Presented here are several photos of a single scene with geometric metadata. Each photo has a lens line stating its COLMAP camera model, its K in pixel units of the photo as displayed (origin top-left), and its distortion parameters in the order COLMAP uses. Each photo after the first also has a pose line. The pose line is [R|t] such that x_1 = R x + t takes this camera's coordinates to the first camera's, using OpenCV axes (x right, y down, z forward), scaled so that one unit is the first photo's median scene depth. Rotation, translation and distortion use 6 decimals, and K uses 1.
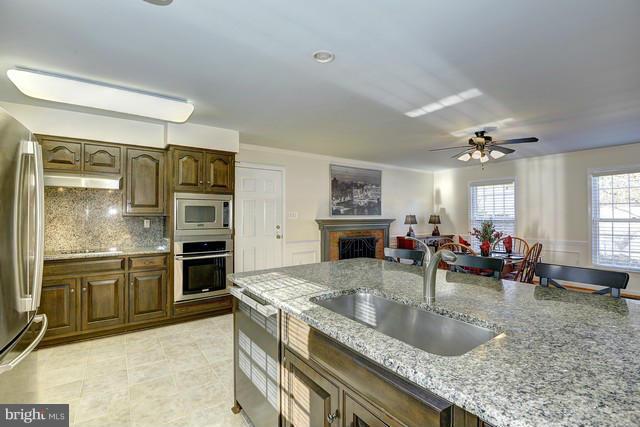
lens RADIAL K [[284.6, 0, 321.1], [0, 284.6, 214.5], [0, 0, 1]] dist [-0.005110, -0.009893]
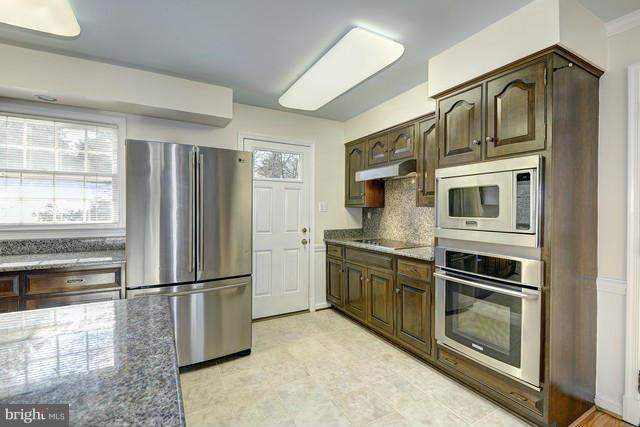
lens RADIAL K [[284.6, 0, 324.2], [0, 284.6, 211.6], [0, 0, 1]] dist [-0.005110, -0.009893]
pose [[-0.119904, 0.004872, -0.992774, 0.161732], [0.017048, 0.999851, 0.002847, 0.011172], [0.992639, -0.016583, -0.119969, 0.875844]]
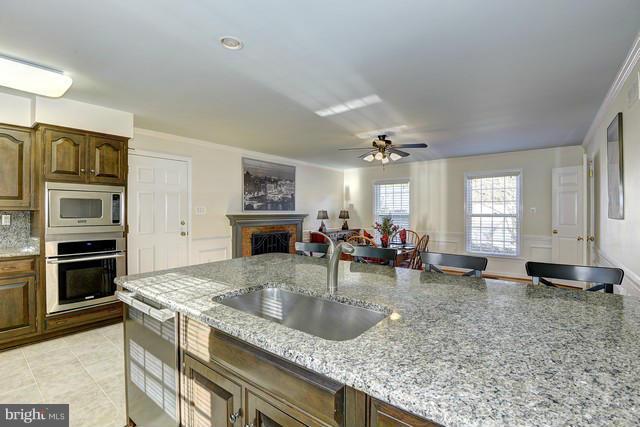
lens RADIAL K [[284.6, 0, 317.9], [0, 284.6, 214.8], [0, 0, 1]] dist [-0.005110, -0.009893]
pose [[0.960168, -0.000607, 0.279423, 0.016573], [-0.004326, 0.999845, 0.017038, 0.000653], [-0.279390, -0.017568, 0.960017, -0.000931]]
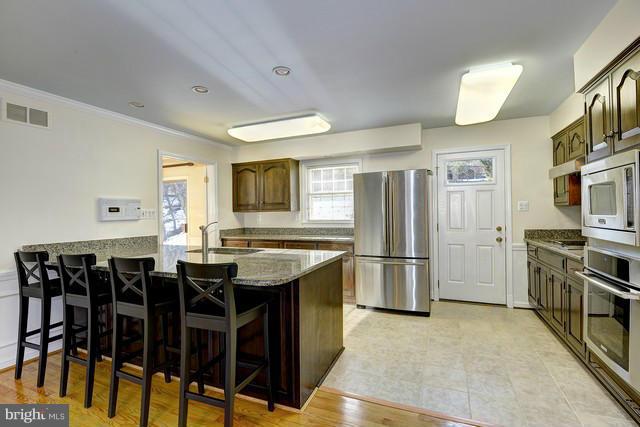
lens RADIAL K [[284.6, 0, 322.7], [0, 284.6, 211.5], [0, 0, 1]] dist [-0.005110, -0.009893]
pose [[-0.851424, 0.011542, -0.524351, 0.312584], [0.027340, 0.999375, -0.022394, 0.020412], [0.523765, -0.033403, -0.851208, 1.298883]]
